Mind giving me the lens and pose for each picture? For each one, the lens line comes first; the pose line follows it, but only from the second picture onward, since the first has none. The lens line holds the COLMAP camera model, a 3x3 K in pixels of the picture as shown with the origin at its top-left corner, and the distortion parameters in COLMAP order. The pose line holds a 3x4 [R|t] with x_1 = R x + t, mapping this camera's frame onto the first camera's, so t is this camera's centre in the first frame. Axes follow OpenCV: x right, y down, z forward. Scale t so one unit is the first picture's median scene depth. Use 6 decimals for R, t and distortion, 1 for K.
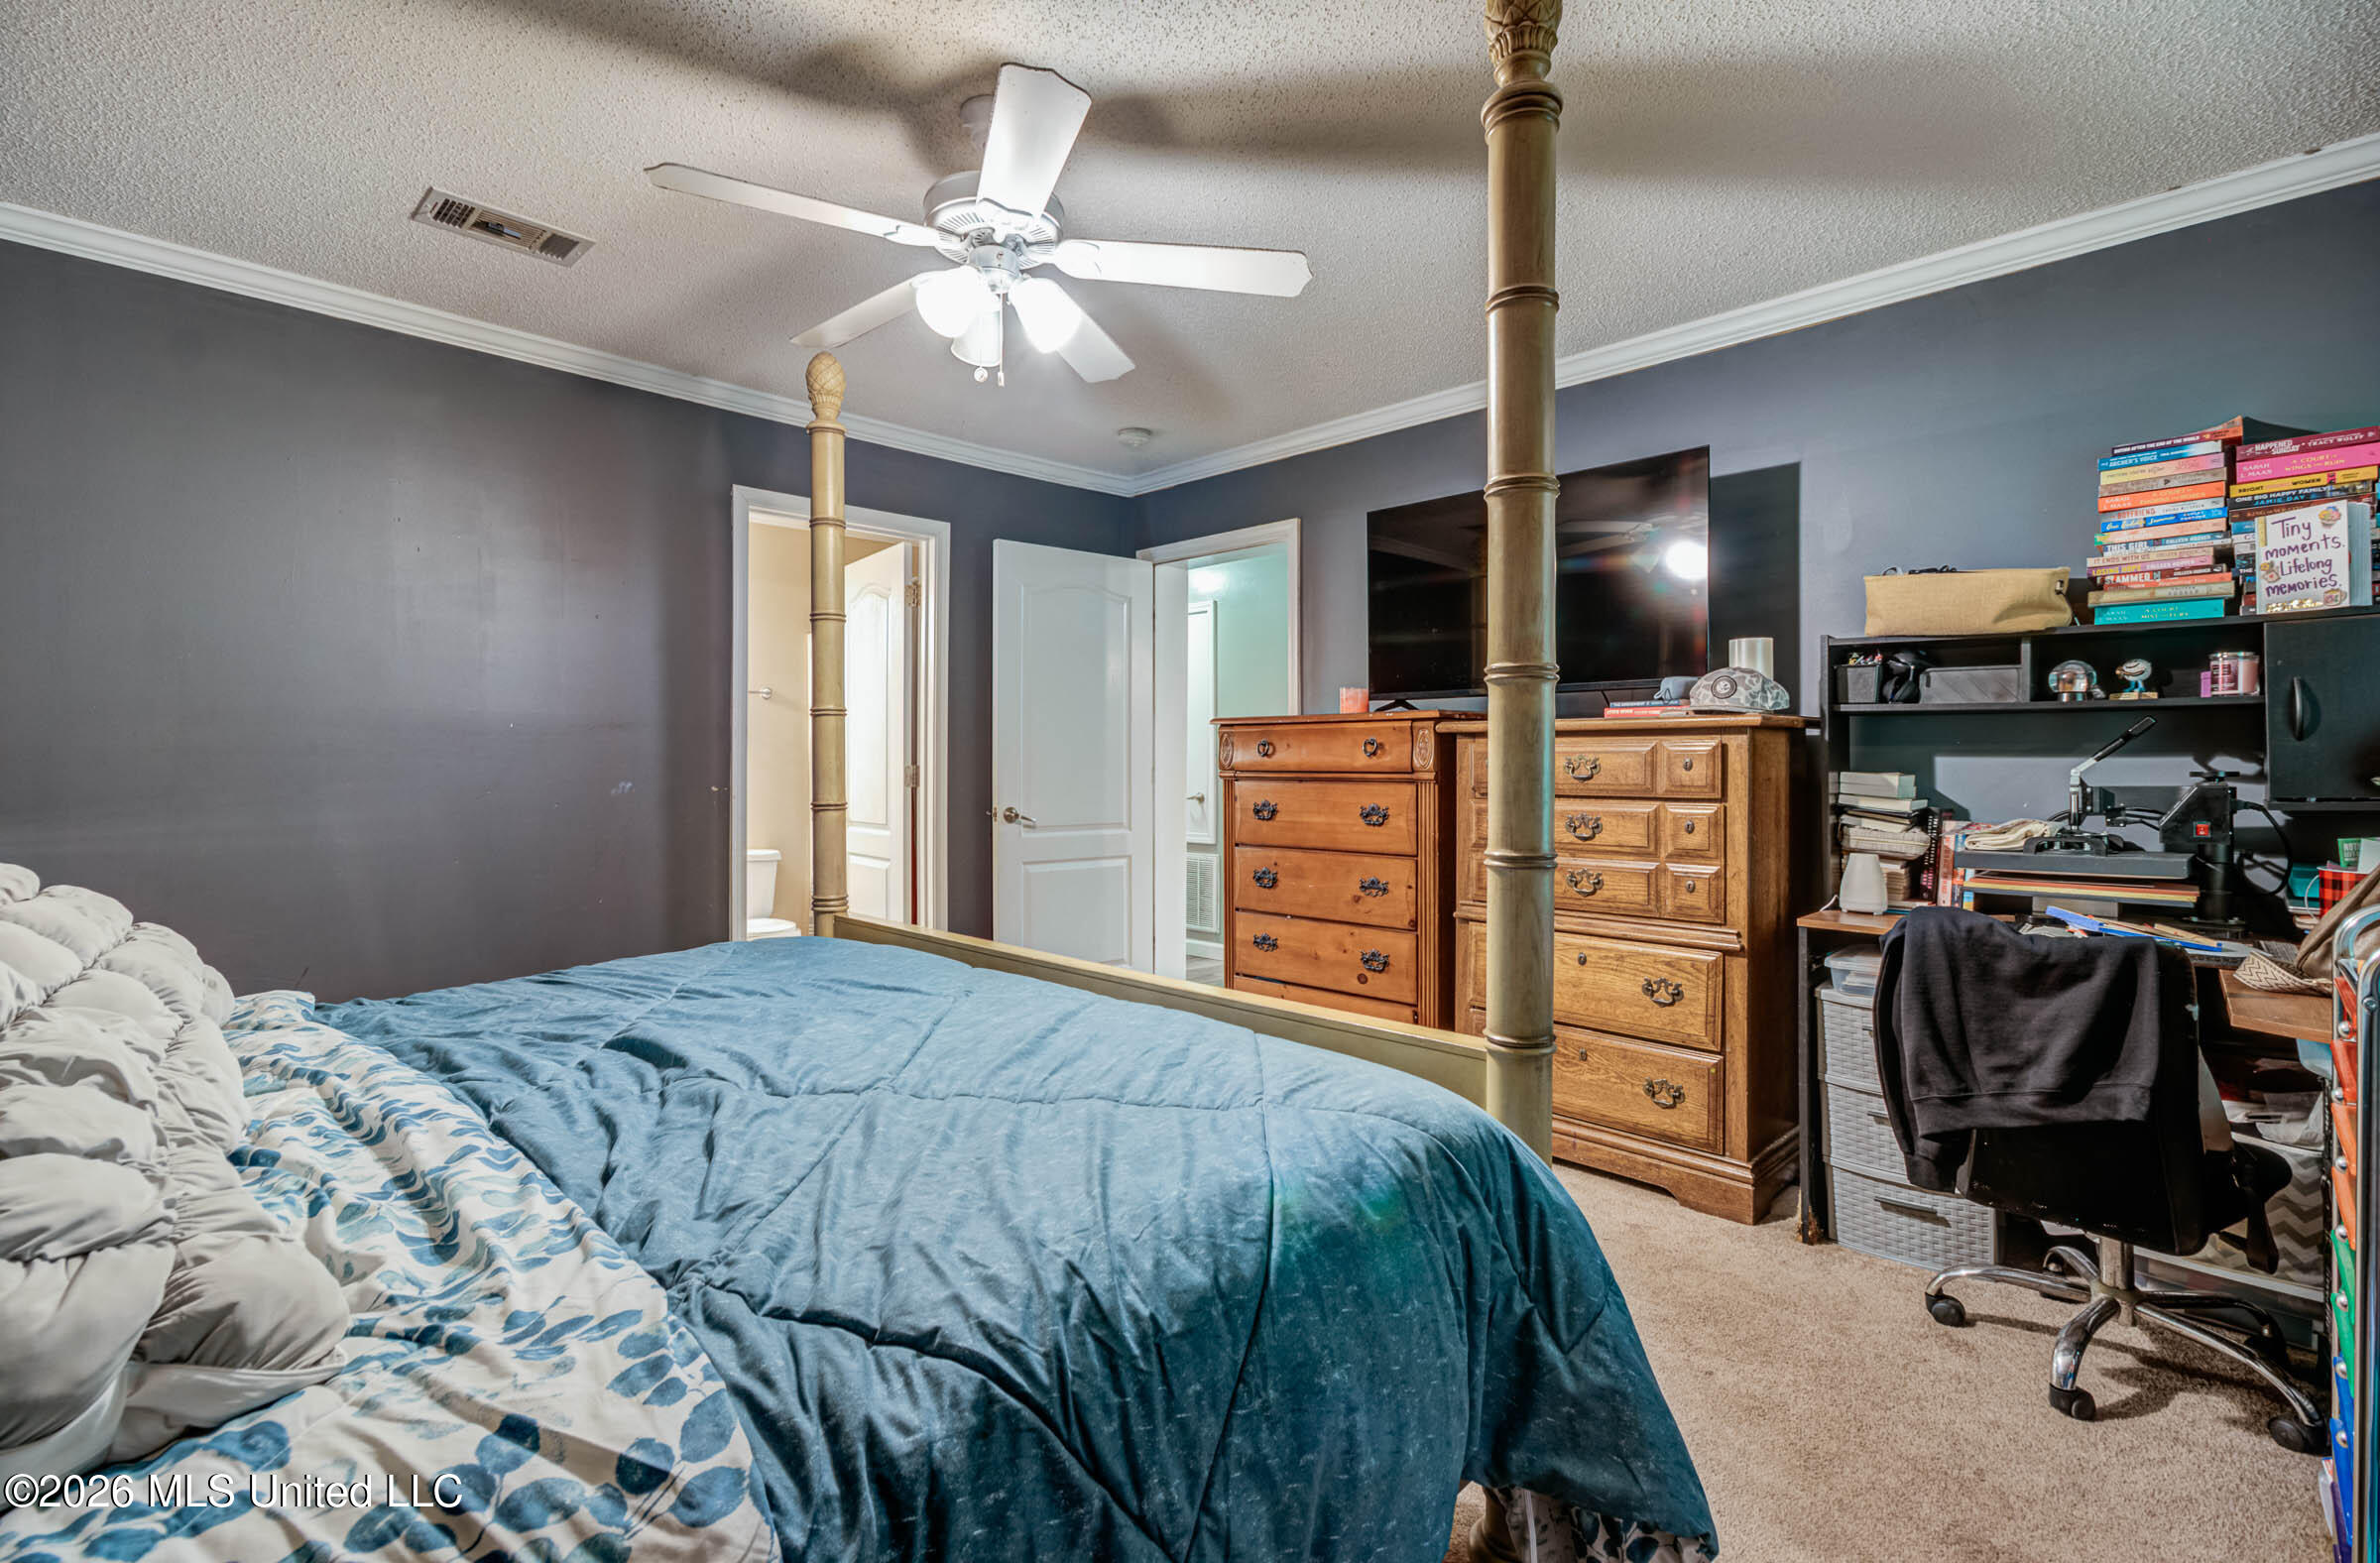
lens RADIAL K [[1109.3, 0, 1173.3], [0, 1109.3, 770.7], [0, 0, 1]] dist [-0.016176, 0.012672]
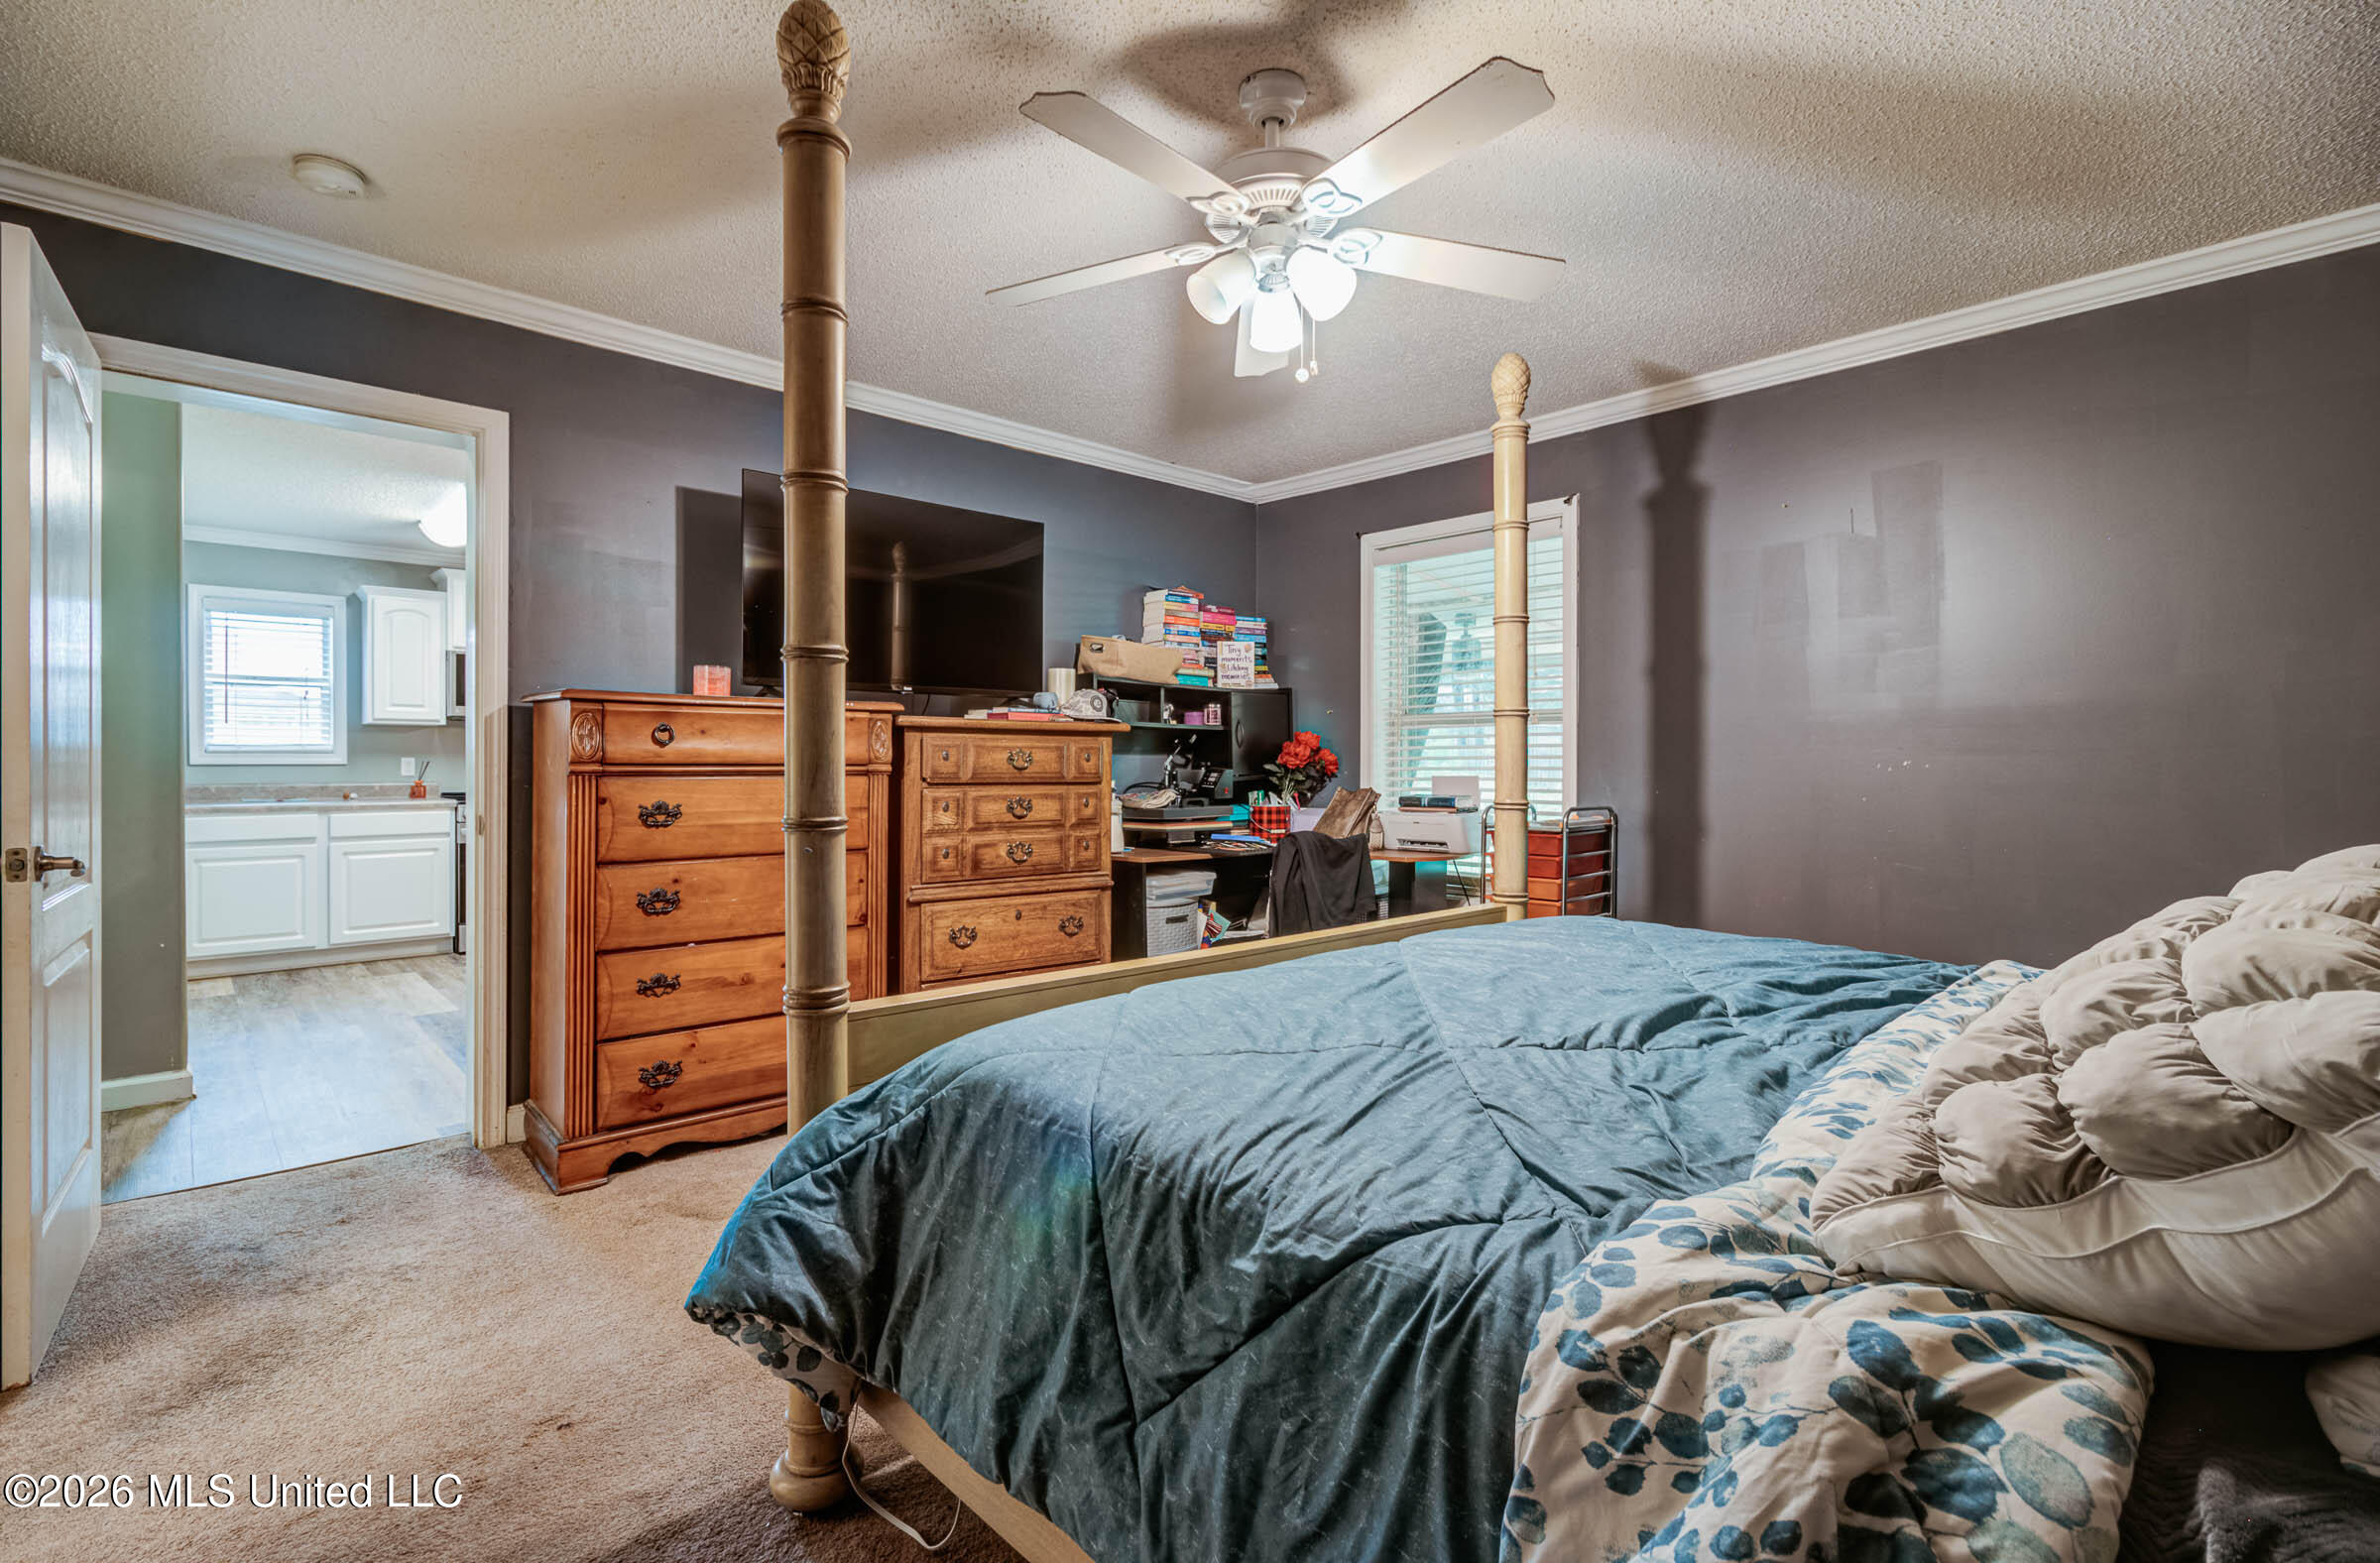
lens RADIAL K [[1098.9, 0, 1200.7], [0, 1098.9, 768.1], [0, 0, 1]] dist [0.001537, 0.000234]
pose [[0.029372, -0.008424, 0.999533, -0.791933], [-0.003277, 0.999958, 0.008523, -0.004859], [-0.999563, -0.003526, 0.029343, 0.704137]]
